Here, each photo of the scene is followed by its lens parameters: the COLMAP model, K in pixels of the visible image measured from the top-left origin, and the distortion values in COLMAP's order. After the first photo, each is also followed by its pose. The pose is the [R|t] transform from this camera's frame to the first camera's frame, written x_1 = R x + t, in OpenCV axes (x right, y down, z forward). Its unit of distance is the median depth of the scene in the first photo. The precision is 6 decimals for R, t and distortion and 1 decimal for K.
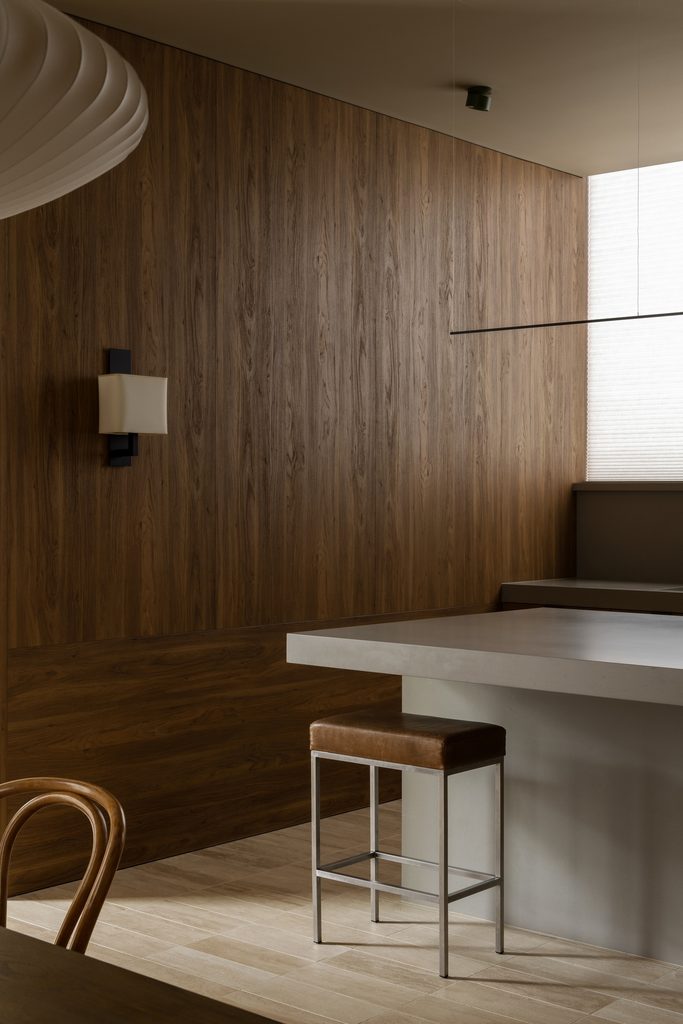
lens RADIAL K [[1460.4, 0, 341.8], [0, 1460.4, 505.2], [0, 0, 1]] dist [0.003795, 0.000000]
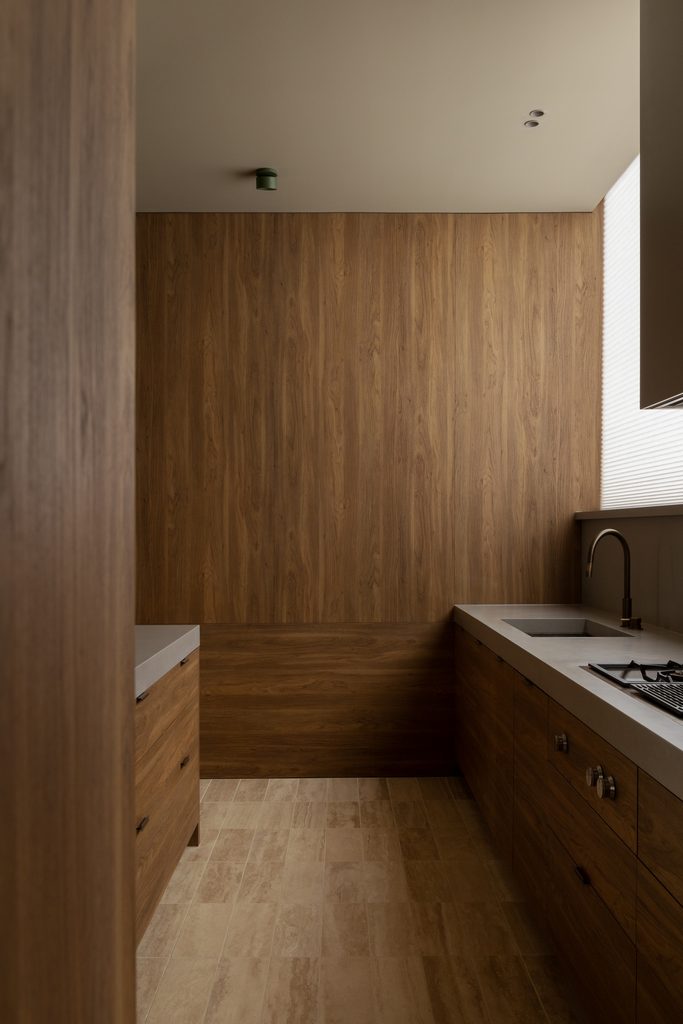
lens RADIAL K [[751.3, 0, 339.8], [0, 751.3, 538.4], [0, 0, 1]] dist [-0.009384, -0.003474]
pose [[0.655967, 0.004870, -0.754774, 0.532114], [0.001286, 0.999971, 0.007570, -0.001169], [0.754788, -0.005936, 0.655942, 0.624874]]
